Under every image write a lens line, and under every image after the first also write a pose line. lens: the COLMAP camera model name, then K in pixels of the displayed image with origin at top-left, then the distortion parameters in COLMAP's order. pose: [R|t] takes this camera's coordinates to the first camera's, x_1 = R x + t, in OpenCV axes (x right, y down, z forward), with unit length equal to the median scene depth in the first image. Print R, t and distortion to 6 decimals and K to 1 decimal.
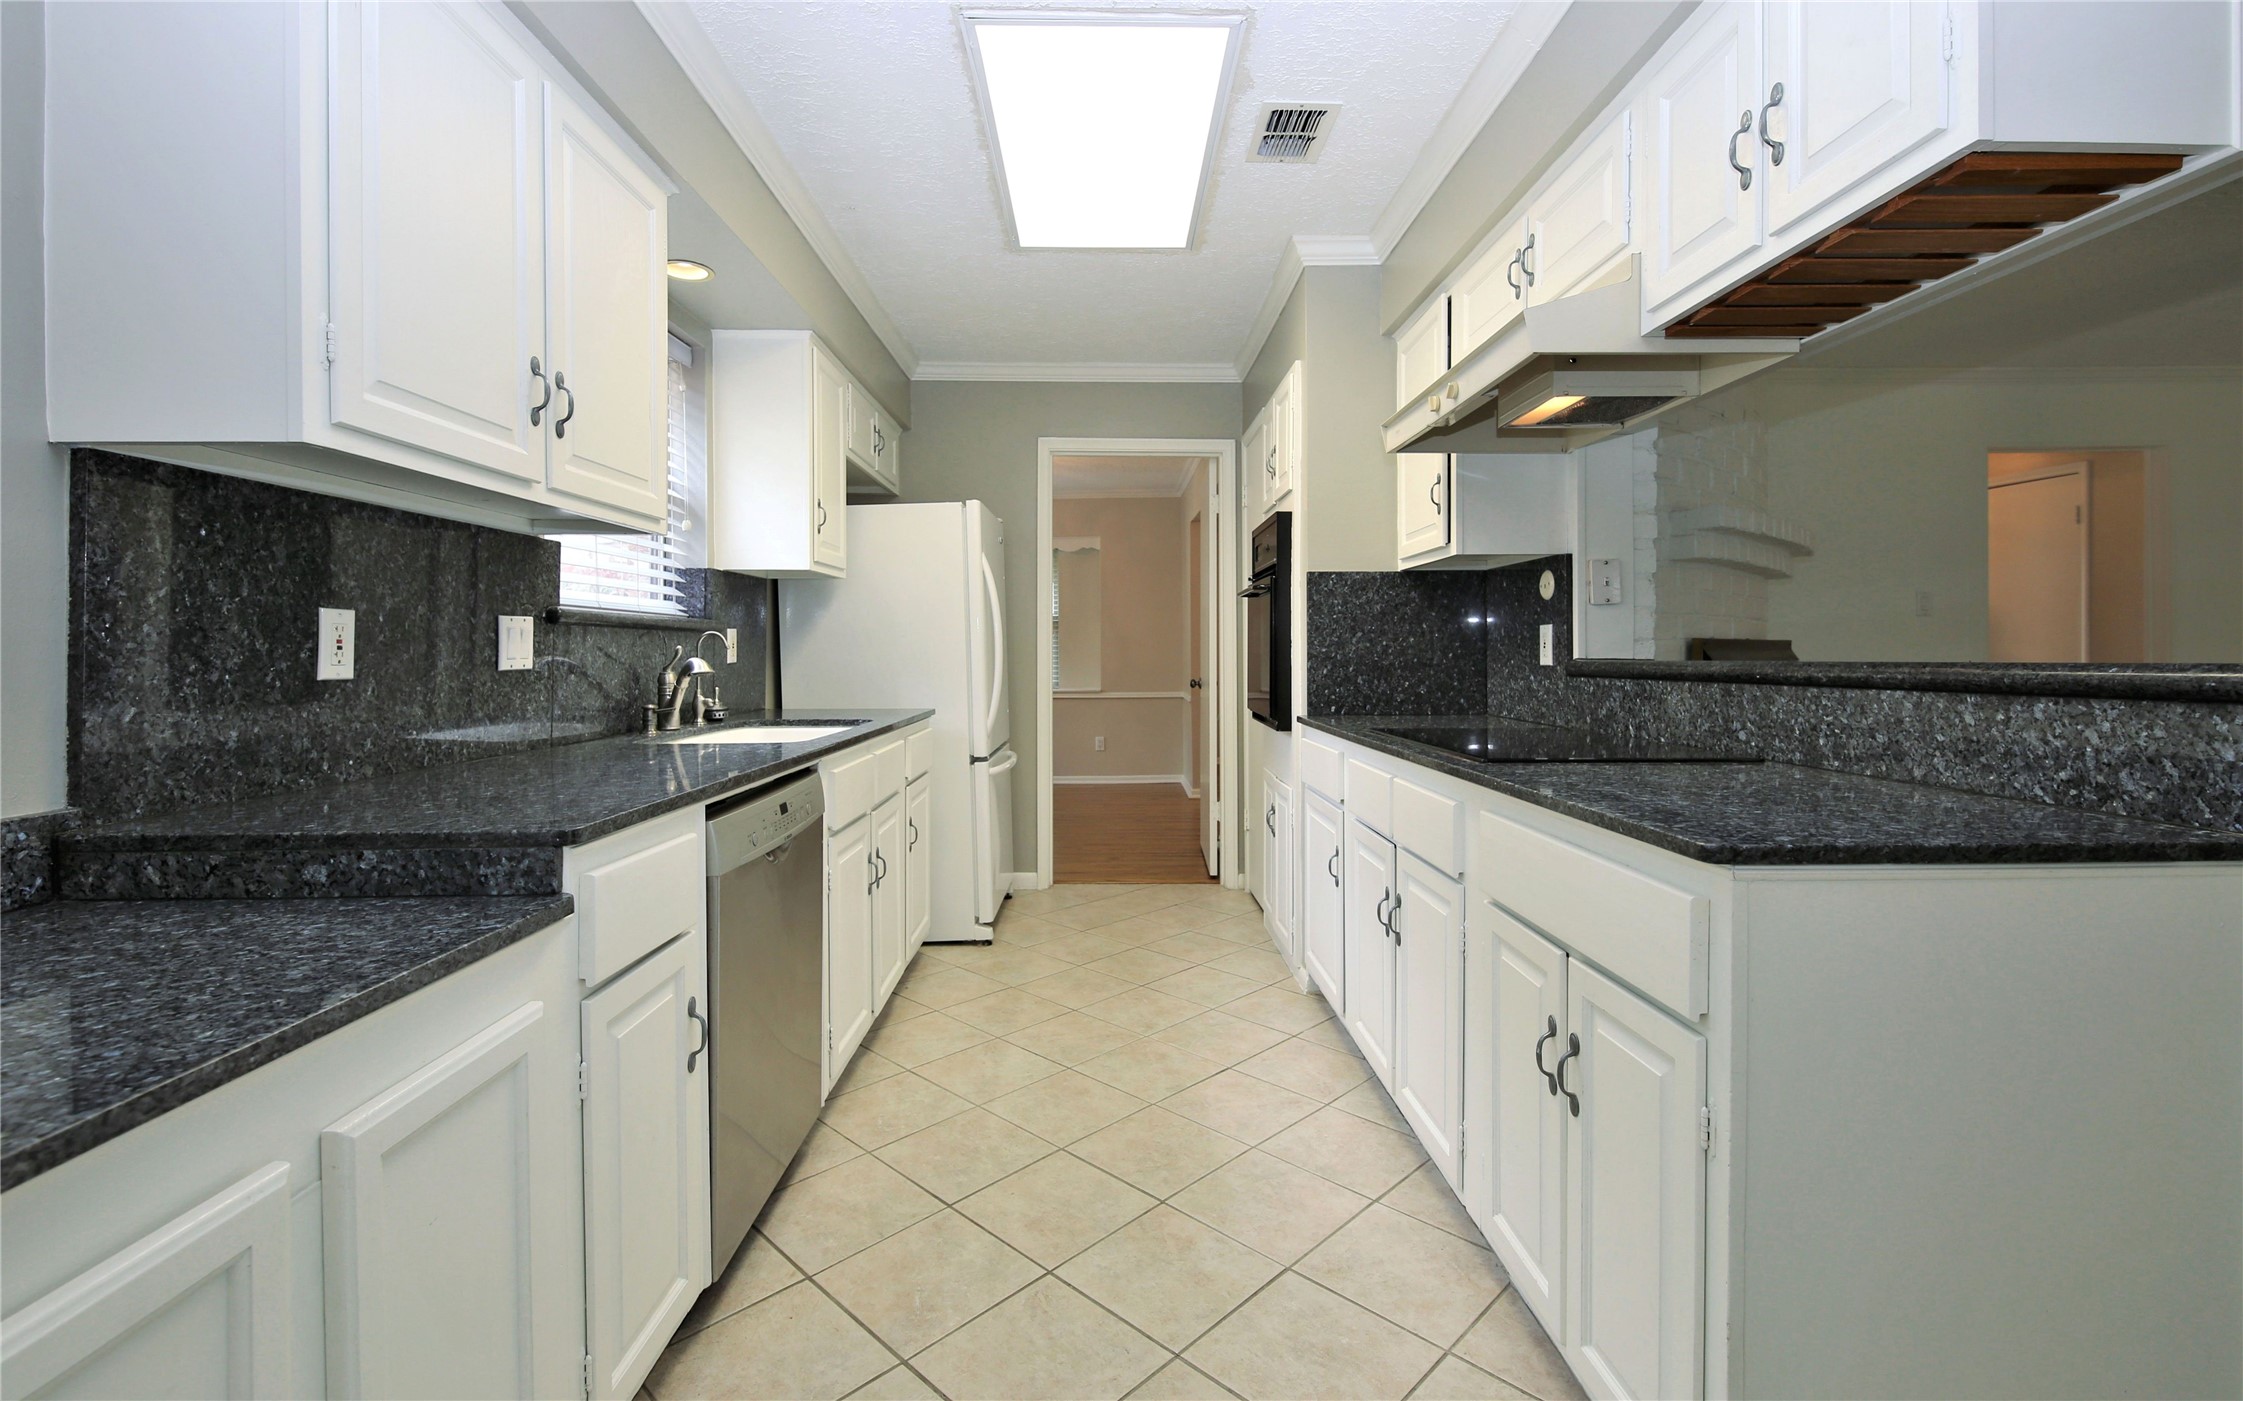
lens RADIAL K [[975.2, 0, 1121.8], [0, 975.2, 651.1], [0, 0, 1]] dist [0.000882, -0.000147]
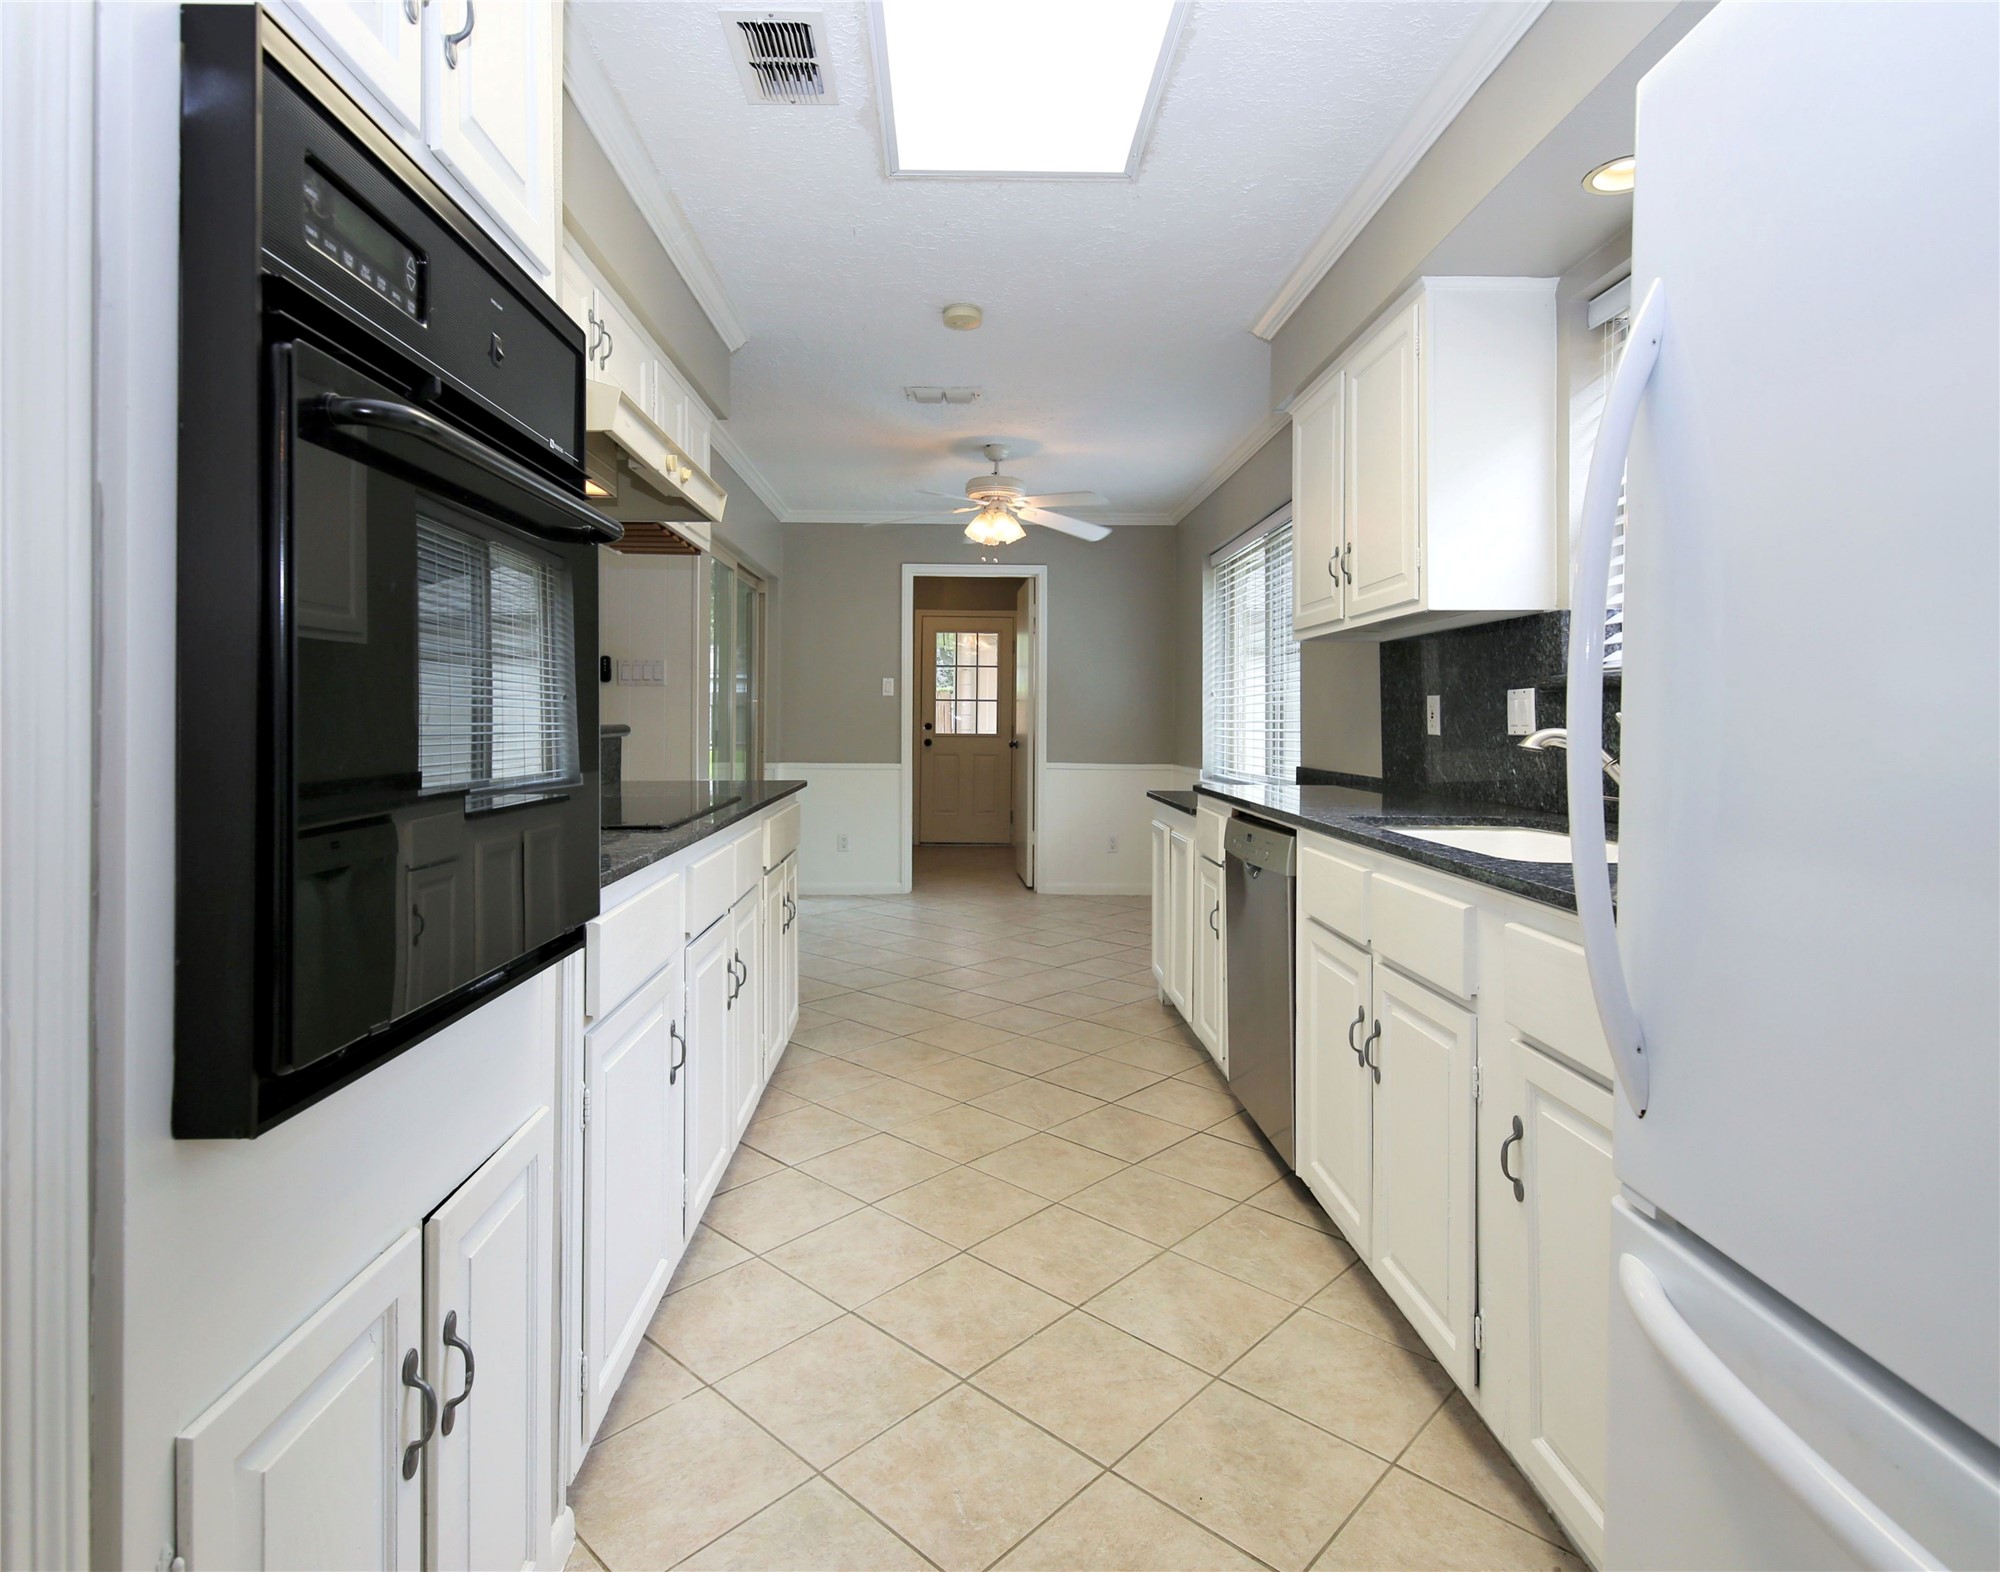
lens RADIAL K [[1055.7, 0, 1000.8], [0, 1055.7, 726.1], [0, 0, 1]] dist [-0.000064, -0.000022]
pose [[-0.999699, 0.000685, -0.024532, 0.019691], [0.000477, 0.999964, 0.008490, -0.002412], [0.024537, 0.008476, -0.999663, 1.725601]]
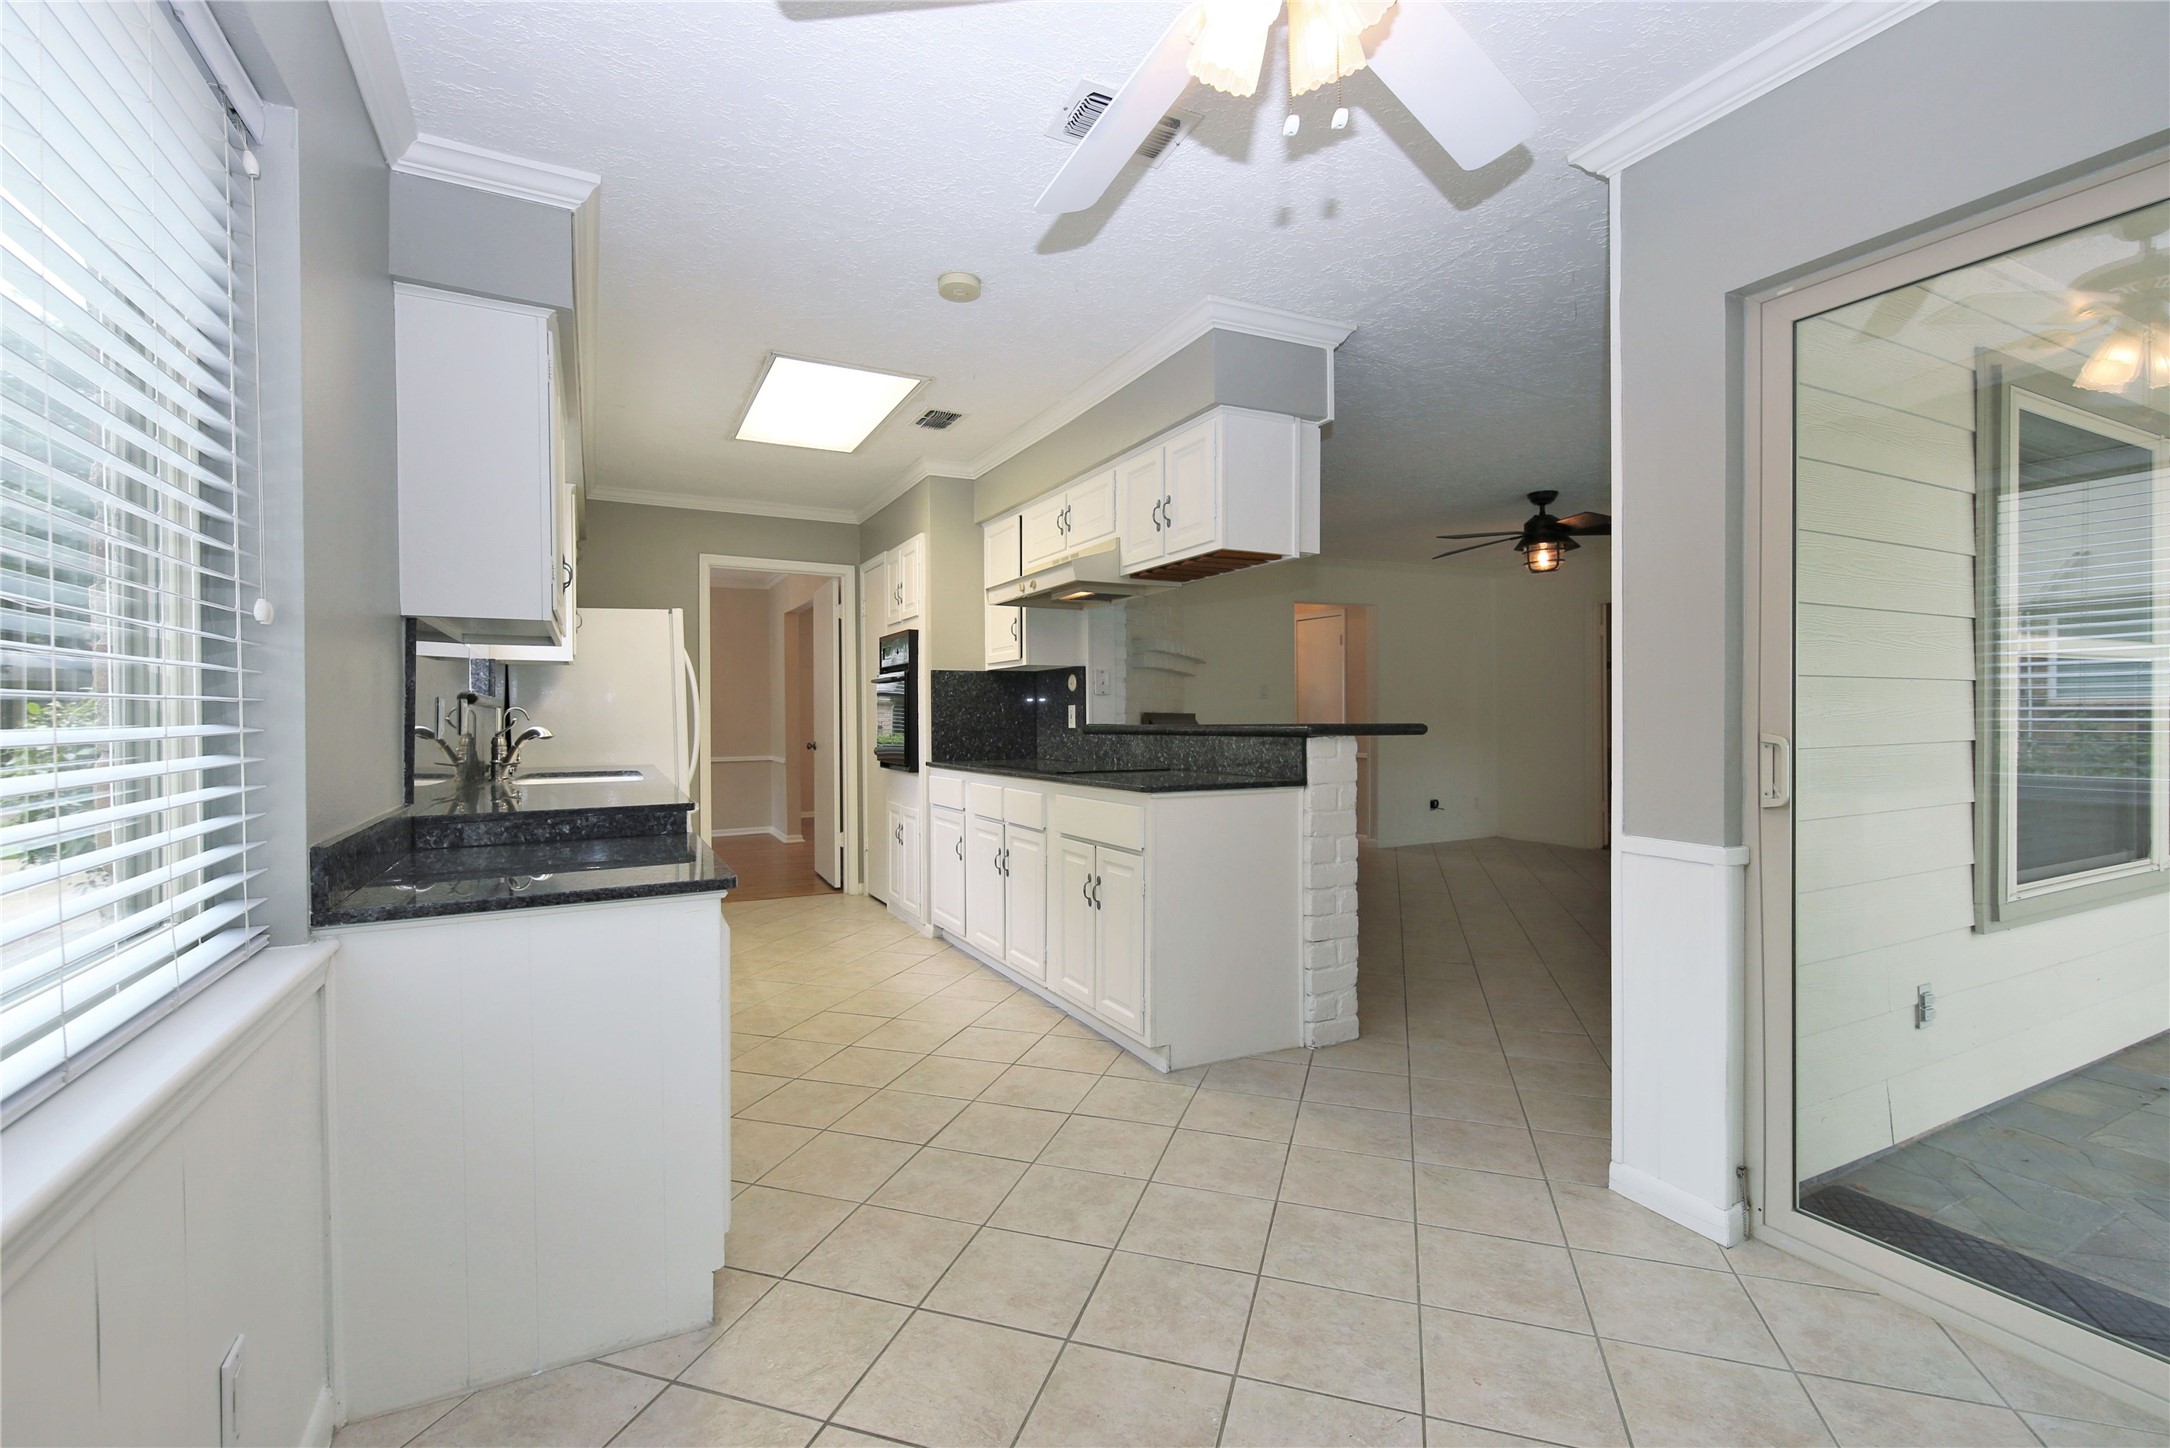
lens RADIAL K [[942.6, 0, 1085.0], [0, 942.6, 724.0], [0, 0, 1]] dist [0.000842, 0.000042]
pose [[0.896467, -0.005134, 0.443081, -0.311927], [0.003504, 0.999984, 0.004497, -0.000190], [-0.443097, -0.002479, 0.896470, -0.563031]]
